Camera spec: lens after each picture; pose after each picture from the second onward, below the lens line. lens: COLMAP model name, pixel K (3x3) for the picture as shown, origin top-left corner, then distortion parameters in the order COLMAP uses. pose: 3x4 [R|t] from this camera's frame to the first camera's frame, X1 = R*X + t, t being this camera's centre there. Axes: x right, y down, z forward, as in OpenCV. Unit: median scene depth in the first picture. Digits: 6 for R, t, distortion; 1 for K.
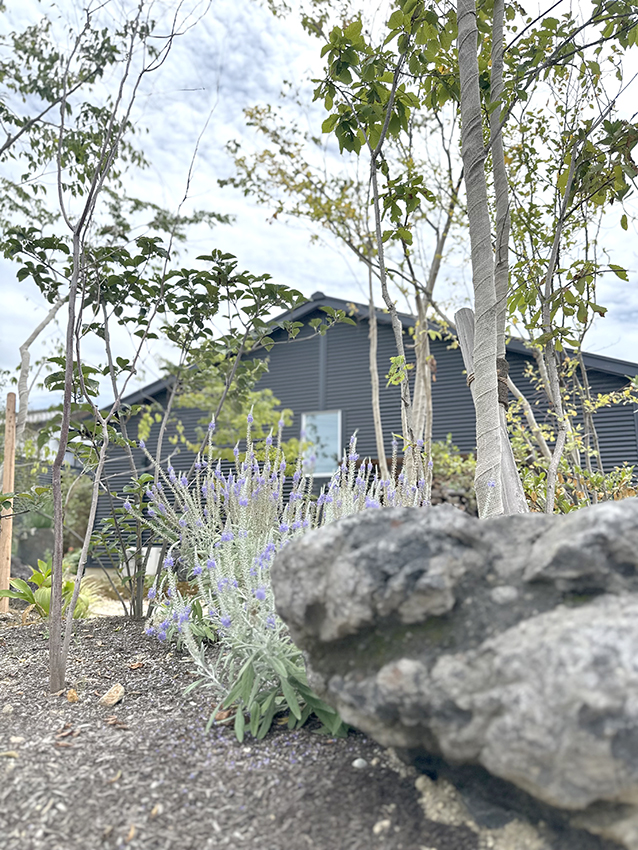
lens RADIAL K [[606.3, 0, 319.0], [0, 606.3, 425.0], [0, 0, 1]] dist [0.063459, -0.080729]
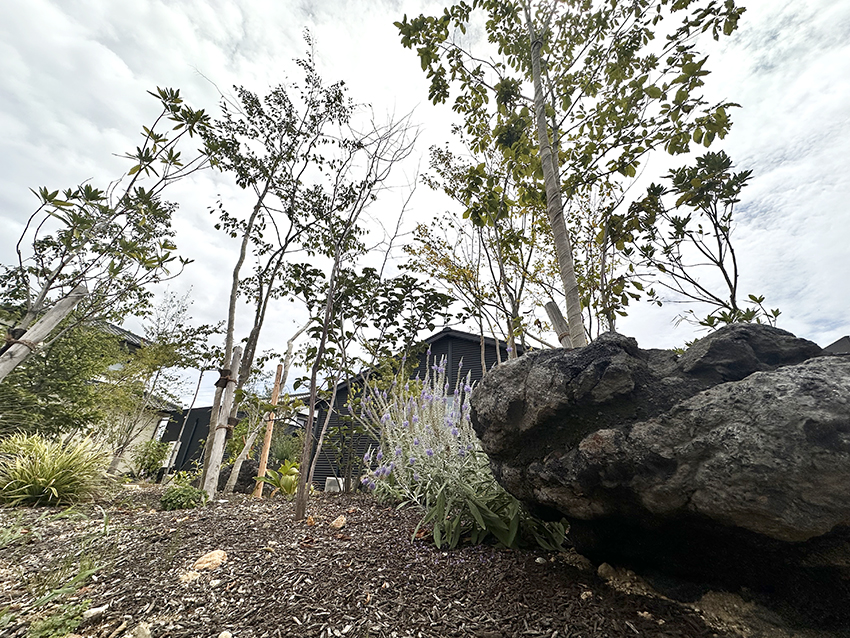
lens RADIAL K [[337.9, 0, 425.0], [0, 337.9, 319.0], [0, 0, 1]] dist [0.000667, 0.000345]
pose [[0.998583, 0.010319, -0.052204, -0.069489], [-0.024004, 0.962886, -0.268838, 0.131429], [0.047492, 0.269710, 0.961770, 0.091229]]
